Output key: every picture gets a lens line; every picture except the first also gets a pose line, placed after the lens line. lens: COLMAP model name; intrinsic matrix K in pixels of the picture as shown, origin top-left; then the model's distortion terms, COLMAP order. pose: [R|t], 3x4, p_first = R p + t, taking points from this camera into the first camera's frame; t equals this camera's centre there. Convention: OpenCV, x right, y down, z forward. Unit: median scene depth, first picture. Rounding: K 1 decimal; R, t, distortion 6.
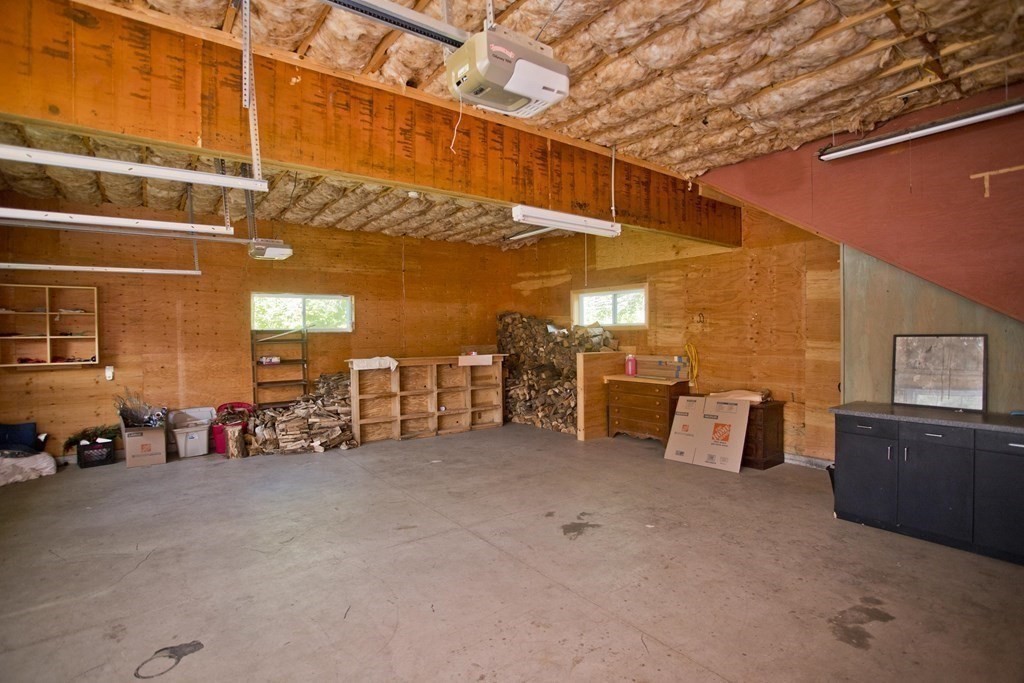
lens RADIAL K [[498.7, 0, 515.2], [0, 498.7, 344.5], [0, 0, 1]] dist [-0.046746, 0.004492]
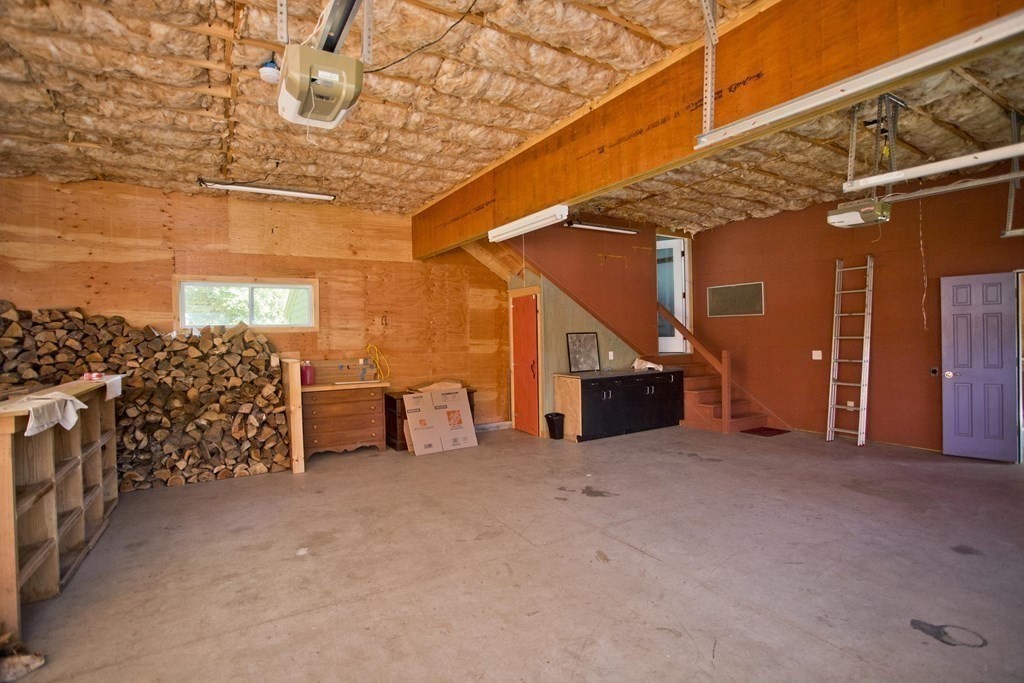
lens RADIAL K [[498.7, 0, 512.6], [0, 498.7, 333.3], [0, 0, 1]] dist [-0.046746, 0.004492]
pose [[0.097708, 0.011668, 0.995147, -0.776779], [0.040374, 0.999062, -0.015678, 0.001160], [-0.994396, 0.041710, 0.097146, 0.766408]]
